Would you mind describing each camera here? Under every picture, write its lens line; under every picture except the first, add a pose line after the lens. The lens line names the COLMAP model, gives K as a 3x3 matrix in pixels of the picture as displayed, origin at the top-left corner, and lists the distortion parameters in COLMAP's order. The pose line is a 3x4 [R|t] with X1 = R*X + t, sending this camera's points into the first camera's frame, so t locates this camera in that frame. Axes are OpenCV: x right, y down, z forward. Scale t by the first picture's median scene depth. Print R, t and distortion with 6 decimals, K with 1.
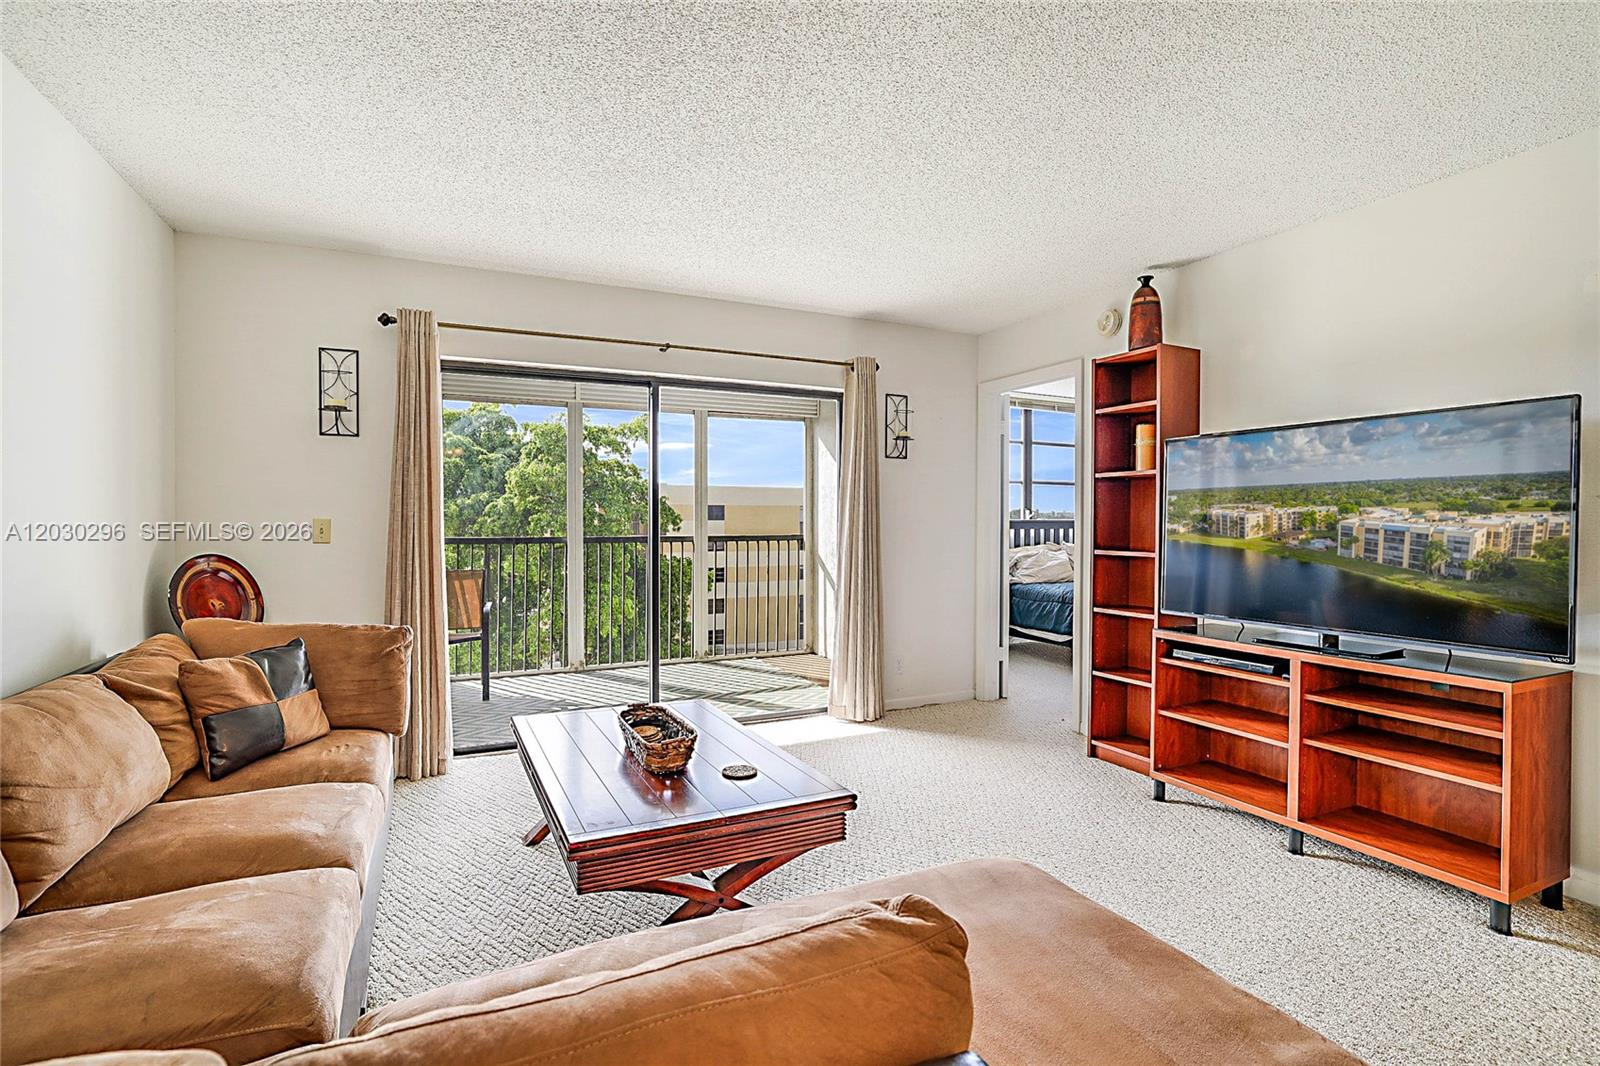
lens RADIAL K [[755.2, 0, 802.7], [0, 755.2, 521.5], [0, 0, 1]] dist [-0.004869, -0.000031]
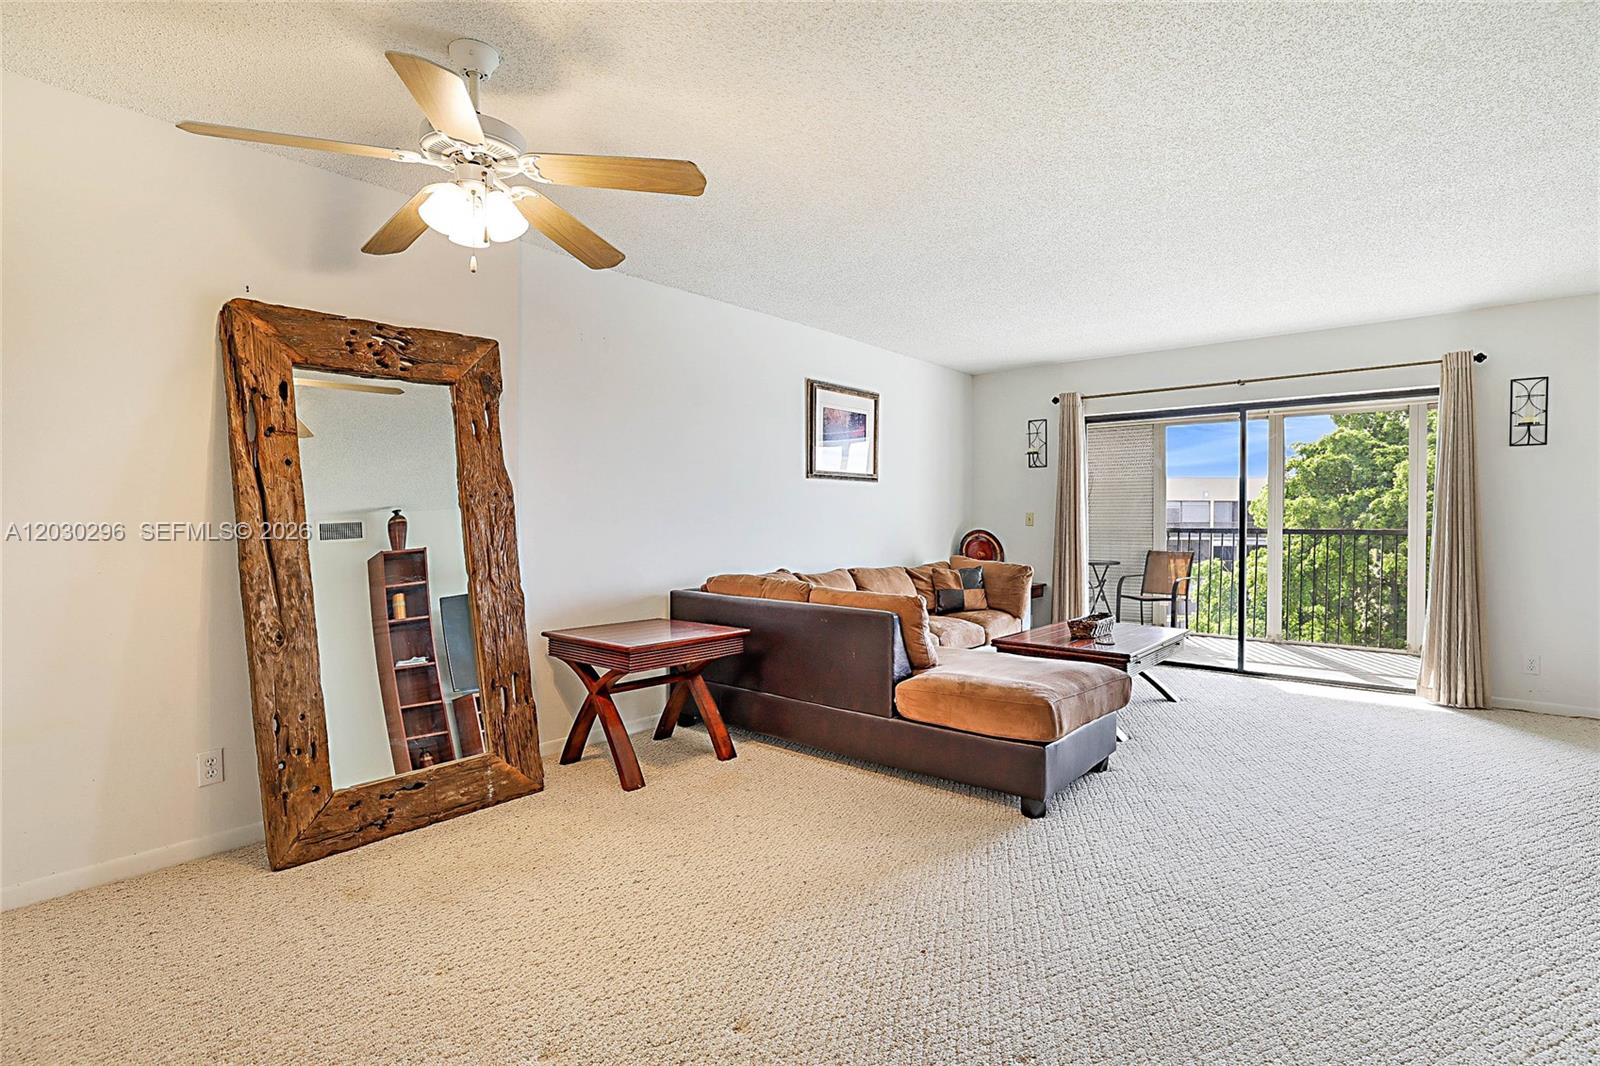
lens RADIAL K [[768.2, 0, 778.8], [0, 768.2, 524.9], [0, 0, 1]] dist [-0.022869, 0.002637]
pose [[0.394273, 0.008443, -0.918955, 1.018836], [-0.003337, 0.999964, 0.007755, 0.016923], [0.918987, 0.000009, 0.394287, -0.376471]]
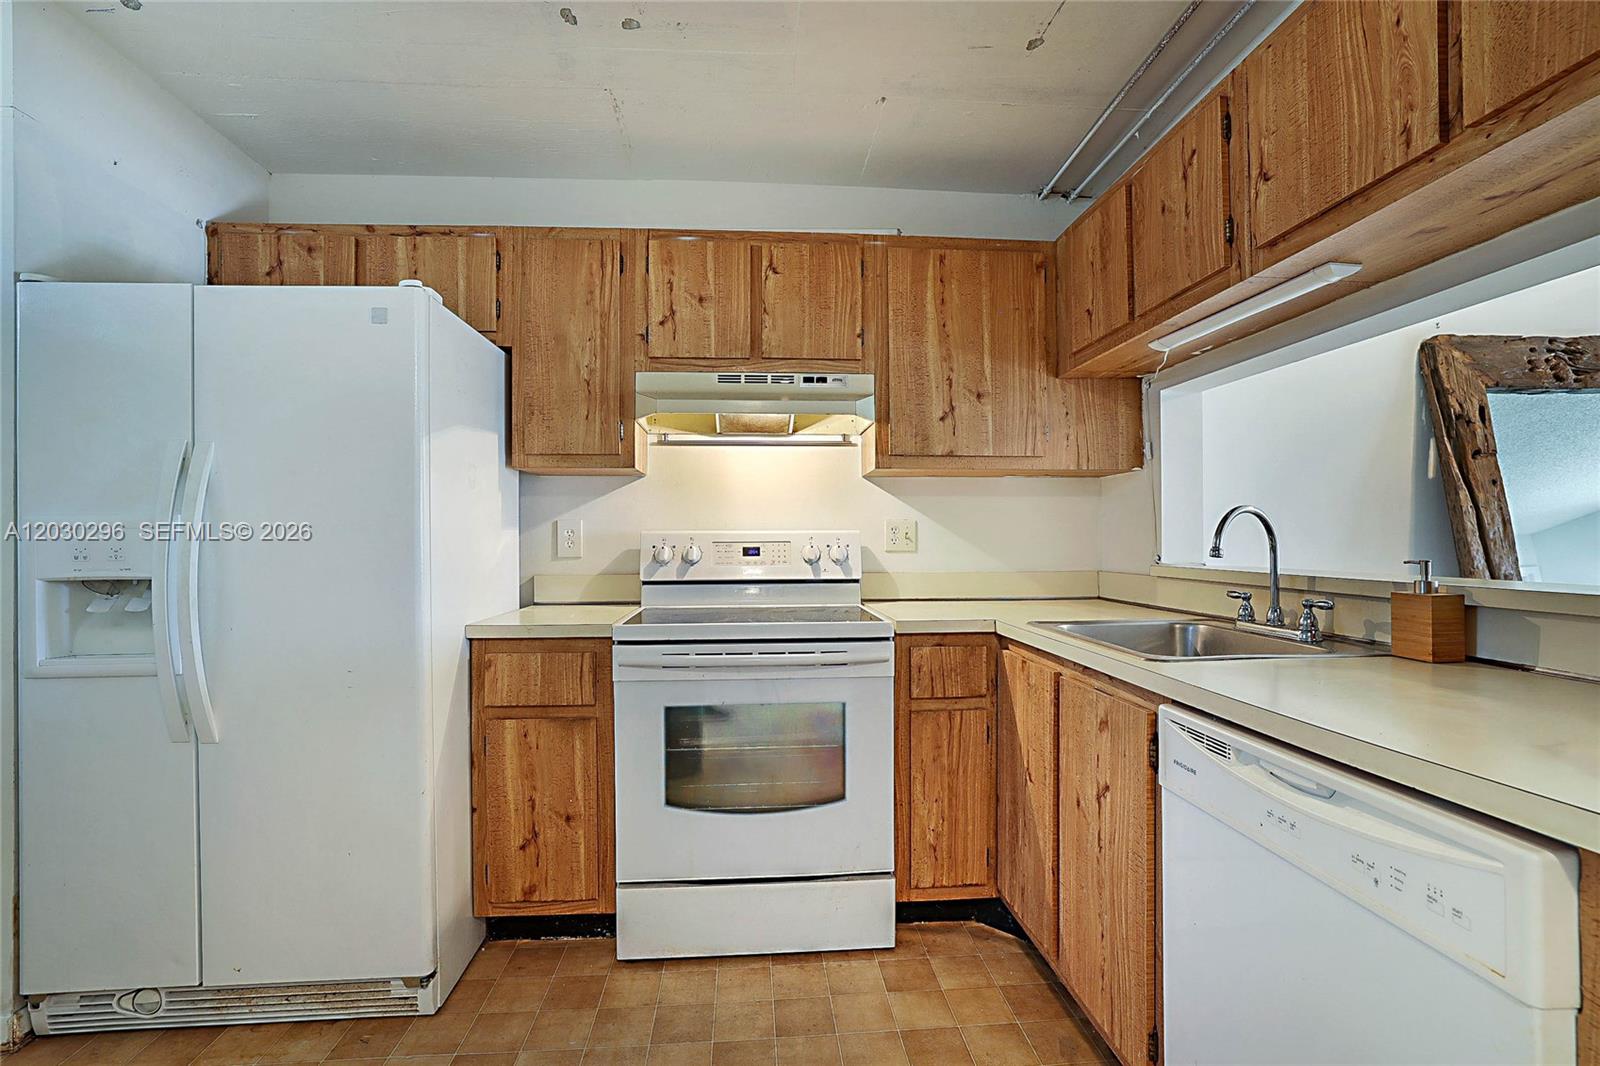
lens RADIAL K [[734.7, 0, 801.1], [0, 734.7, 533.4], [0, 0, 1]] dist [-0.034335, 0.011869]
pose [[-0.364638, -0.003598, -0.931142, 1.105827], [0.000312, 0.999992, -0.003986, 0.018555], [0.931149, -0.001744, -0.364634, -1.033270]]
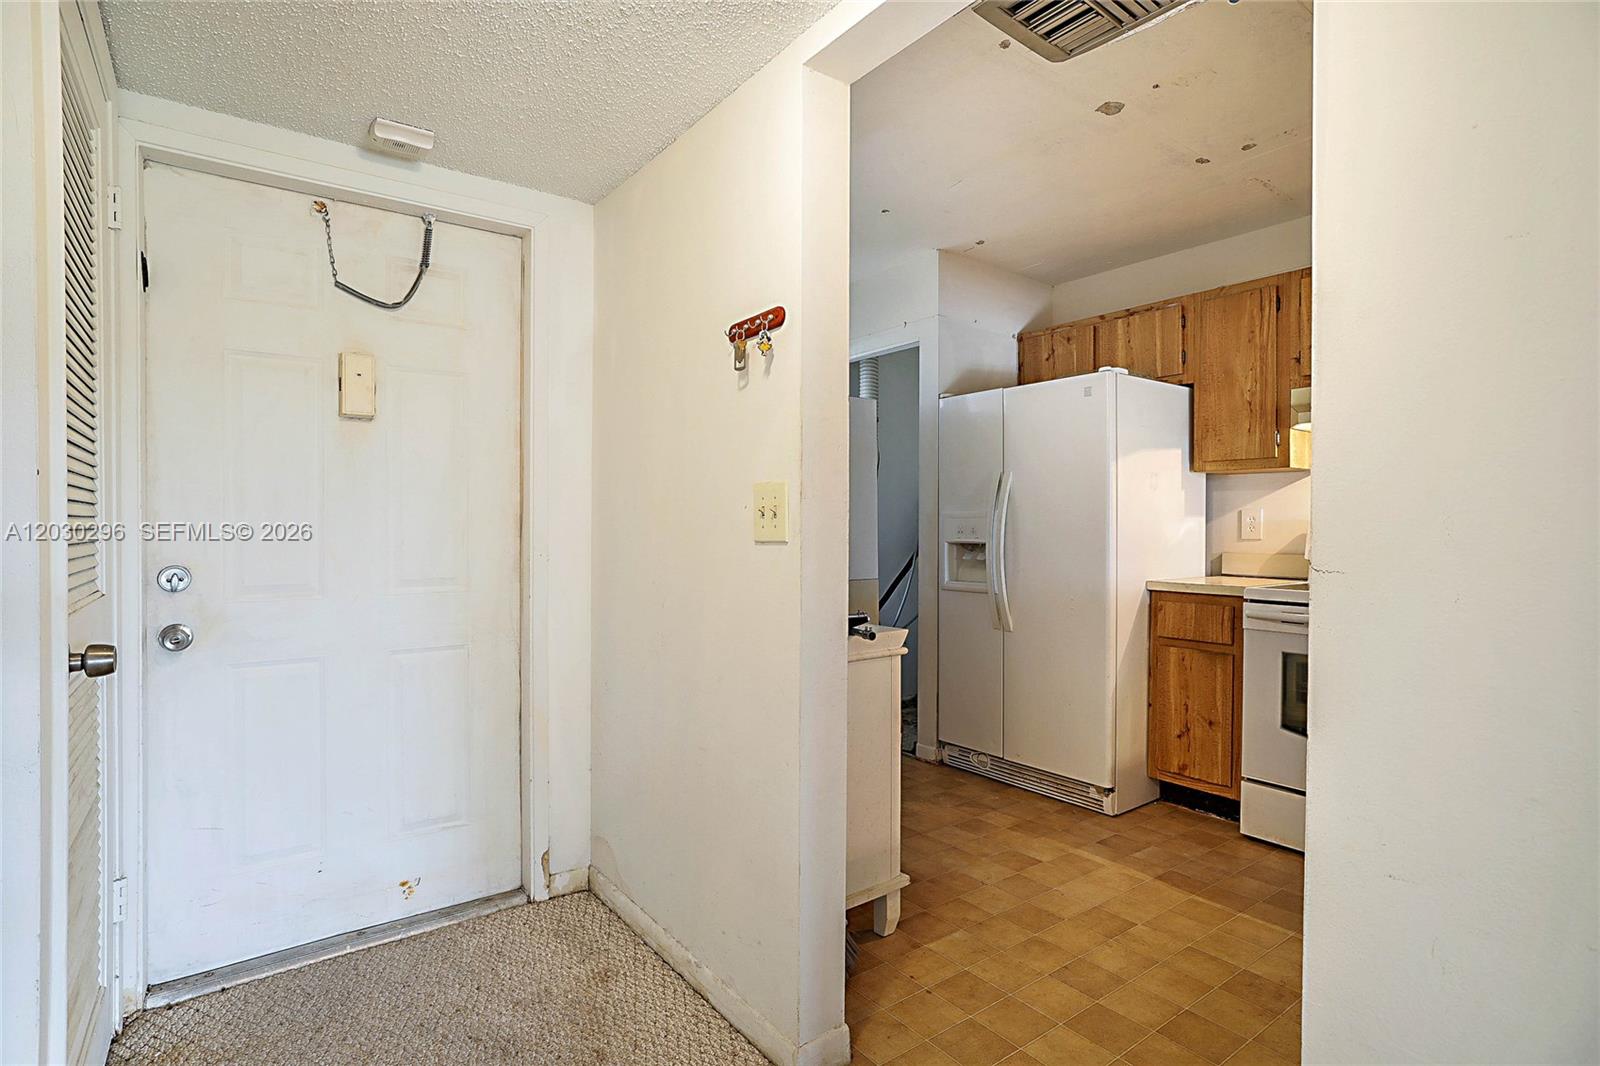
lens RADIAL K [[784.4, 0, 803.0], [0, 784.4, 530.8], [0, 0, 1]] dist [-0.029892, 0.002043]
pose [[-0.981628, -0.003424, -0.190774, 1.267597], [-0.006009, 0.999898, 0.012973, 0.019781], [0.190710, 0.013881, -0.981548, -0.596218]]
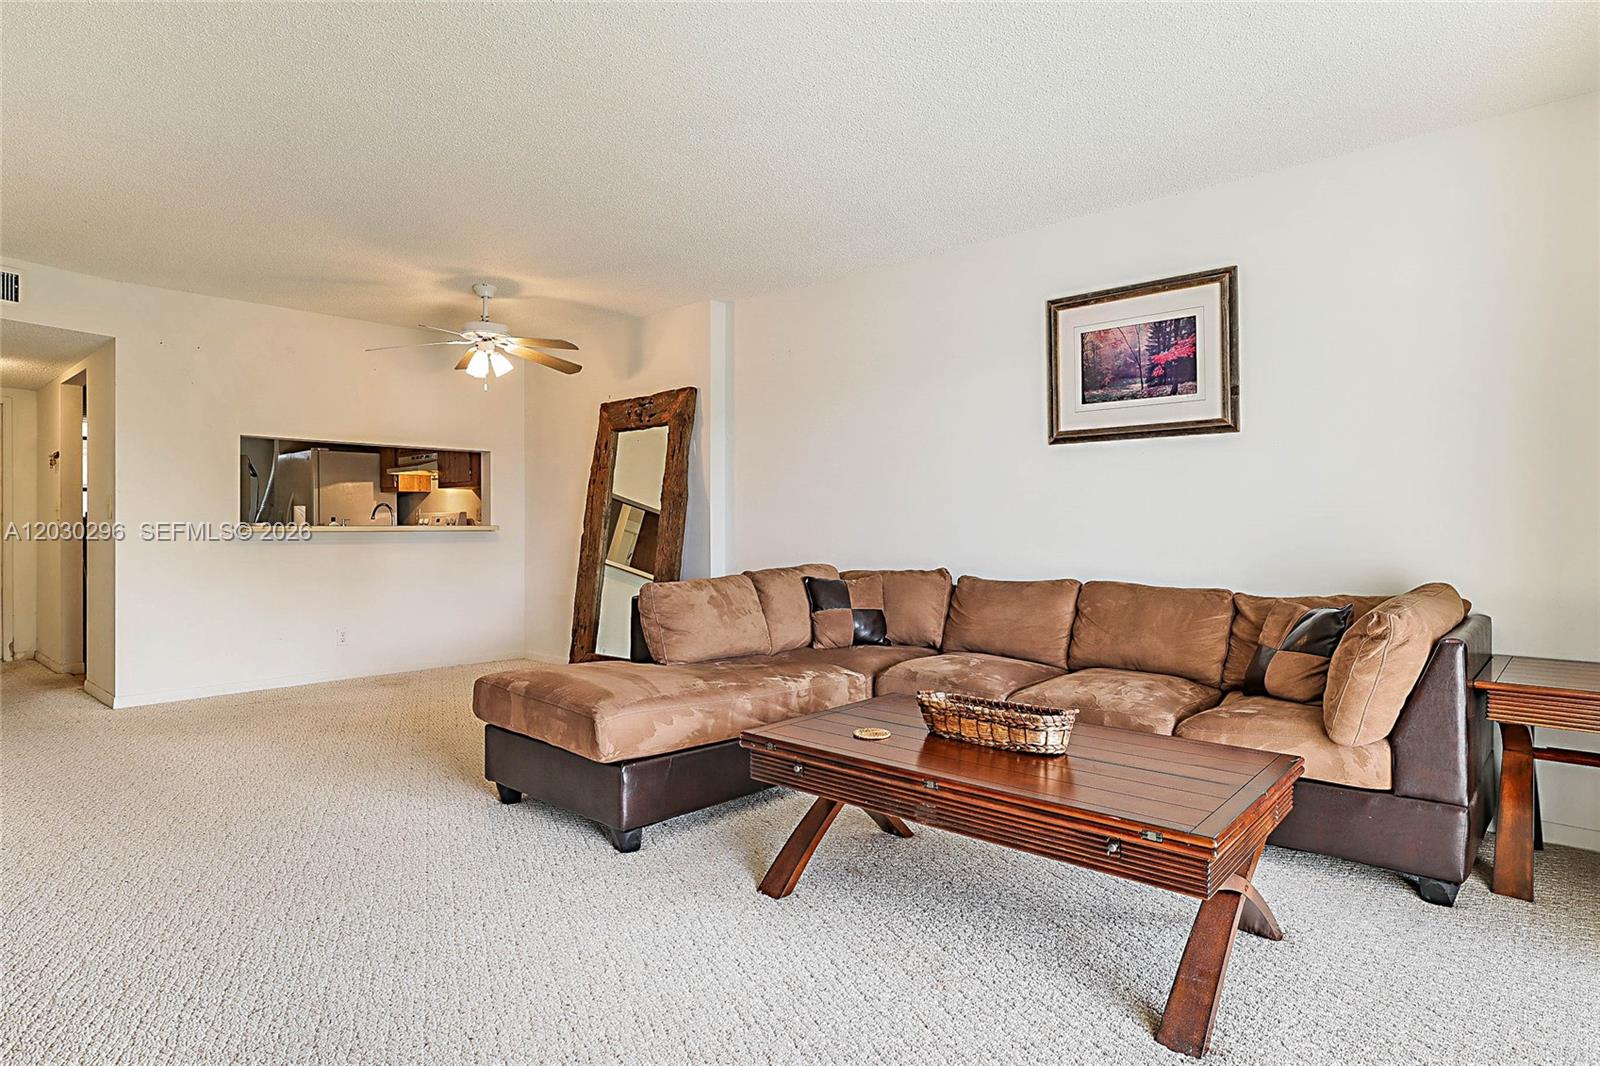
lens RADIAL K [[866.0, 0, 799.7], [0, 866.0, 521.2], [0, 0, 1]] dist [-0.024822, 0.008858]
pose [[-0.921208, 0.000320, -0.389071, 0.319845], [0.001476, 0.999995, -0.002671, 0.048117], [0.389068, -0.003034, -0.921204, 1.490042]]
